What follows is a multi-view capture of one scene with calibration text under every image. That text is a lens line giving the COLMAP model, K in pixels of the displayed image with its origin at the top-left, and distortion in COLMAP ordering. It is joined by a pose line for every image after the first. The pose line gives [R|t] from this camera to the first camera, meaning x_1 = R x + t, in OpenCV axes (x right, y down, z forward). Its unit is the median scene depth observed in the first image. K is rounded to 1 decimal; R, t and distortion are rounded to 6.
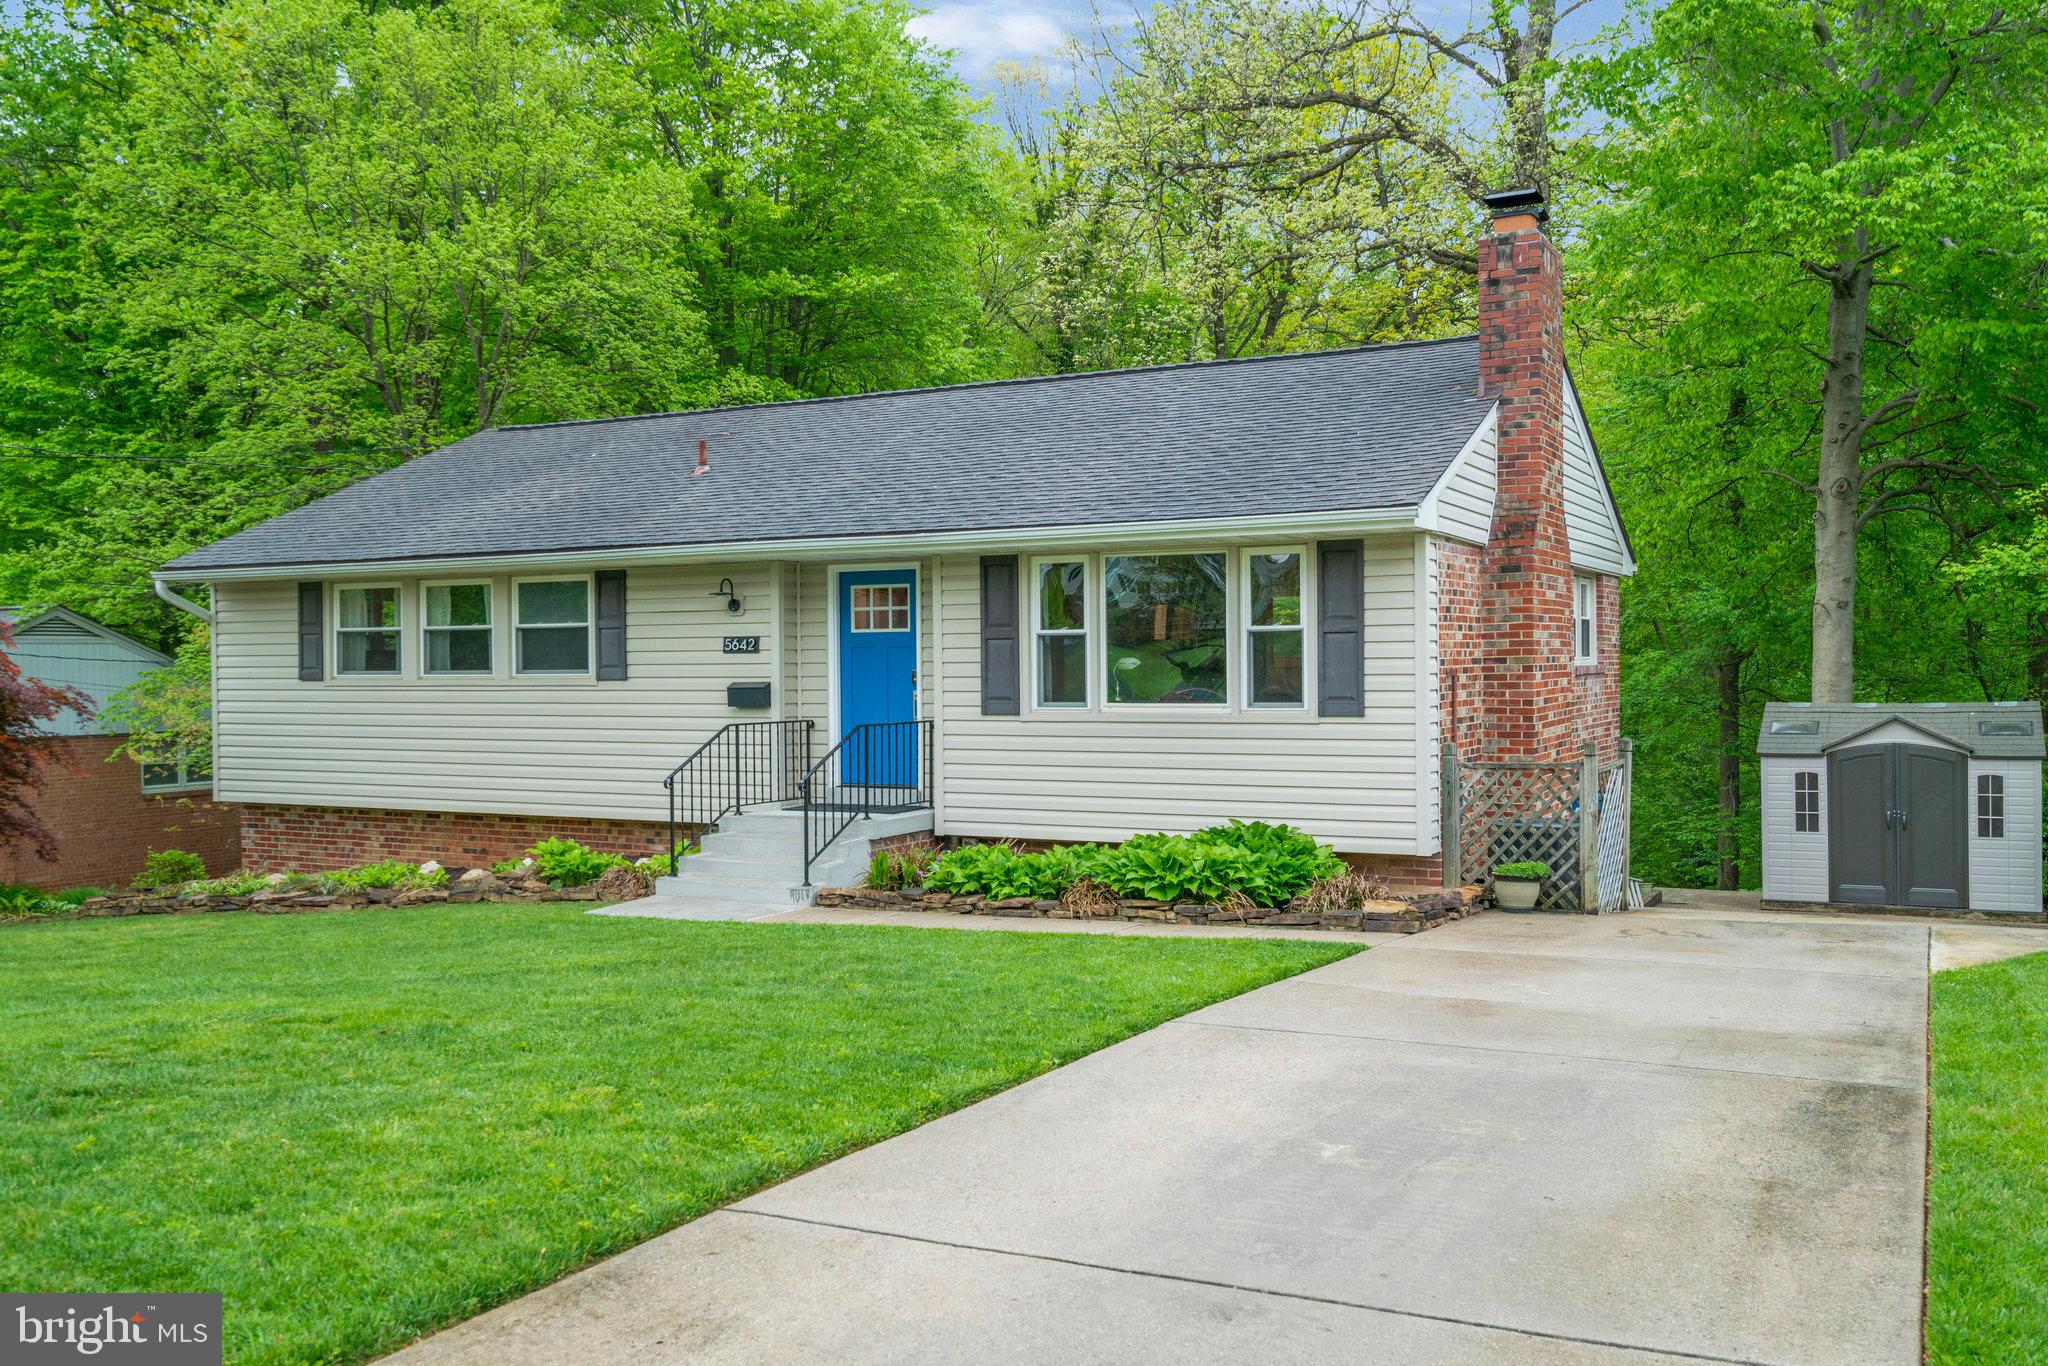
lens RADIAL K [[1769.9, 0, 1022.1], [0, 1769.9, 641.8], [0, 0, 1]] dist [0.003781, 0.010950]
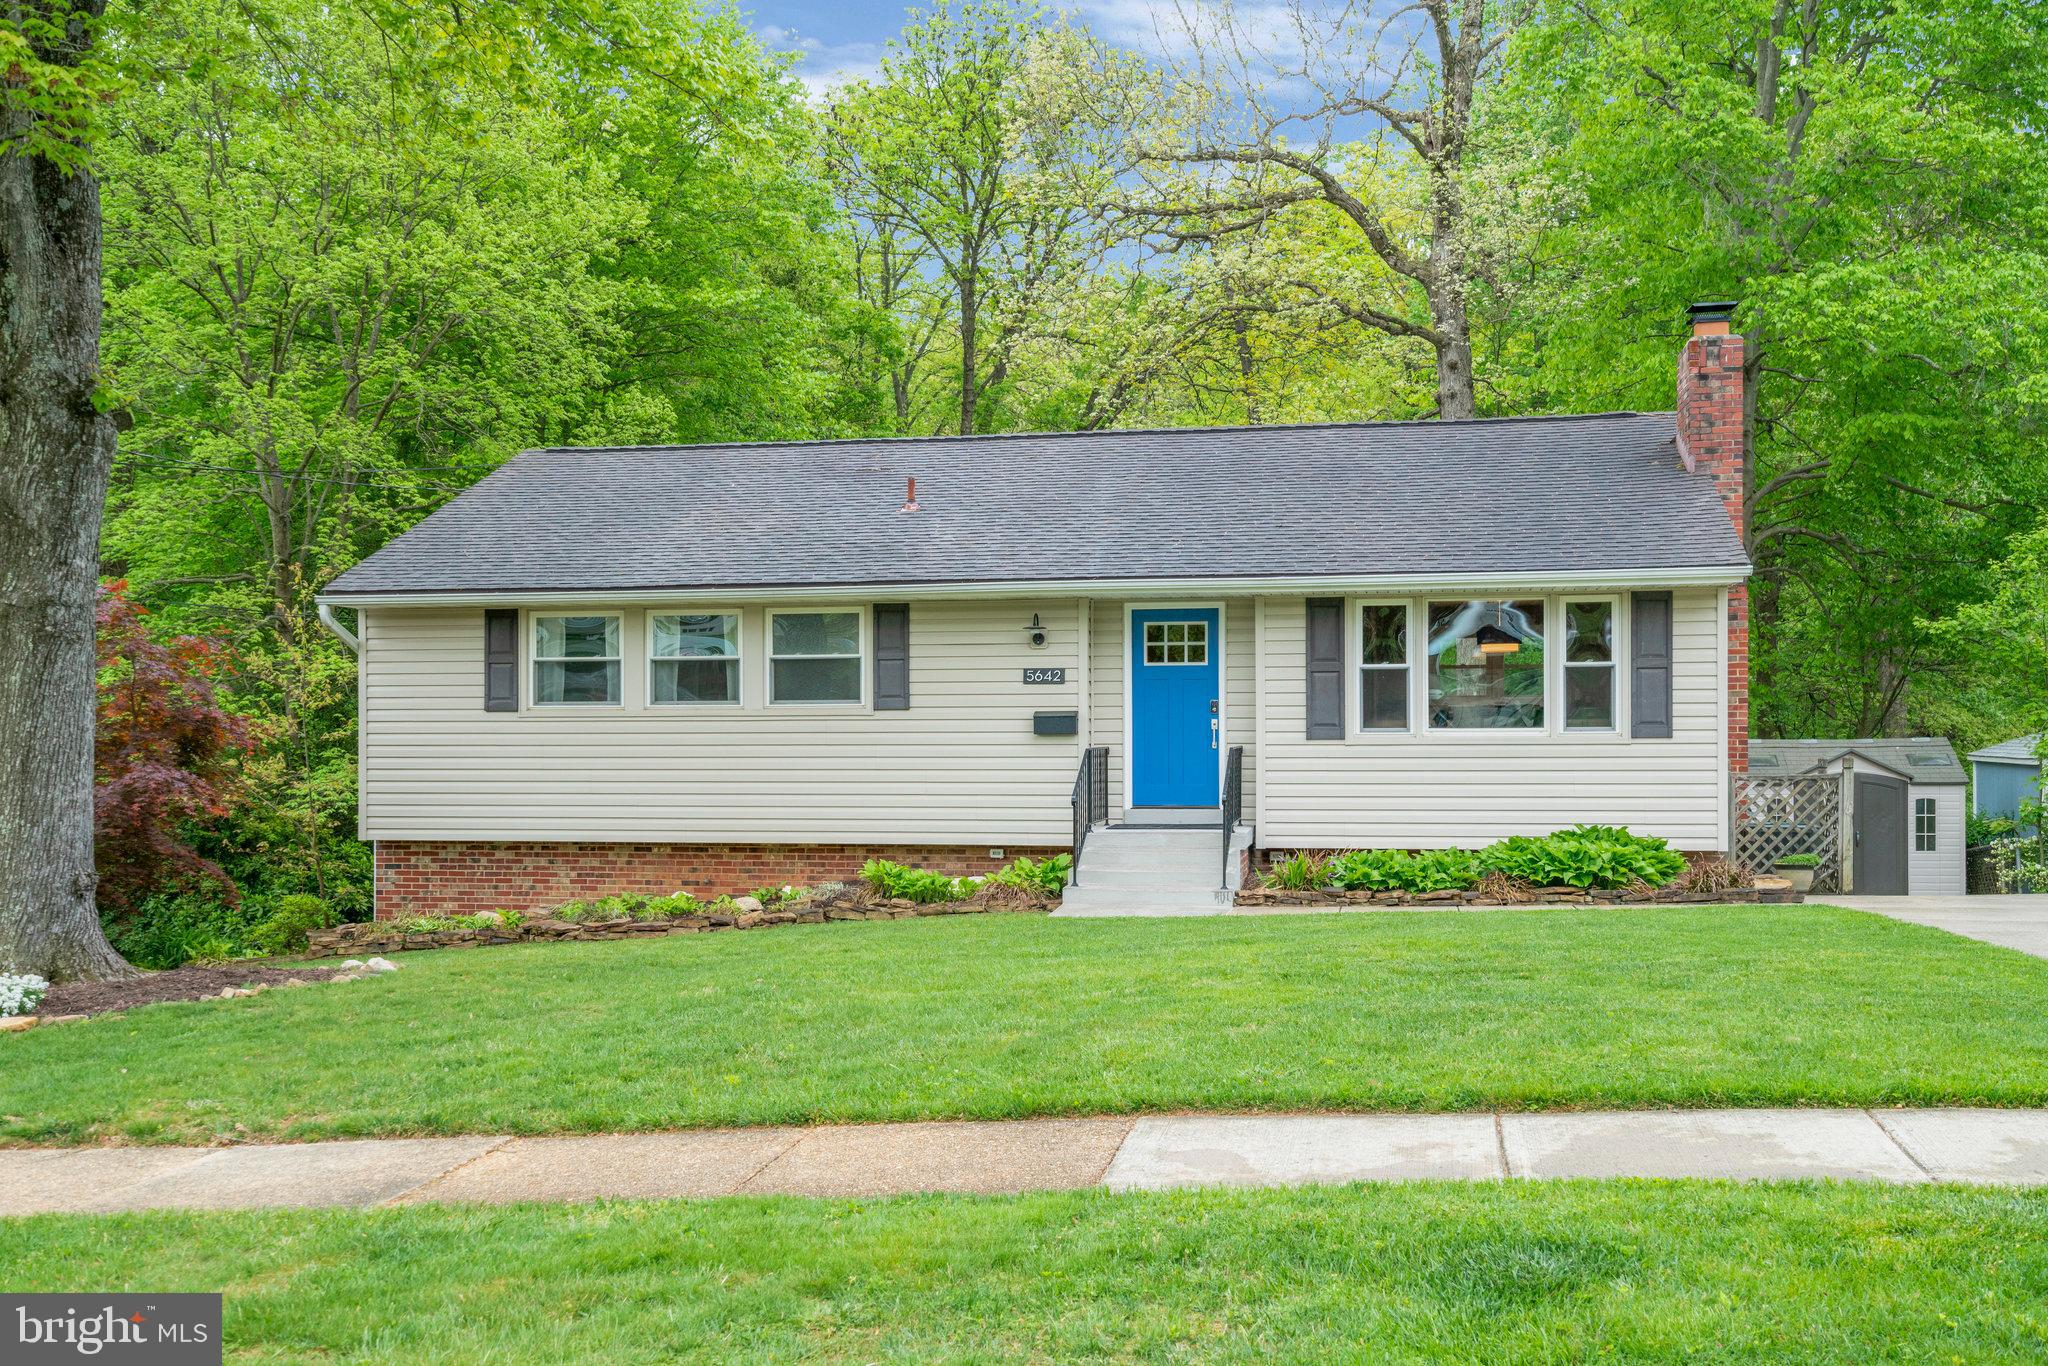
lens RADIAL K [[2072.5, 0, 1024.0], [0, 2072.5, 683.0], [0, 0, 1]] dist [0.009944, 0.005503]
pose [[0.957178, 0.008473, 0.289375, -0.521241], [-0.006539, 0.999949, -0.007650, 0.015169], [-0.289425, 0.005430, 0.957185, -0.185120]]
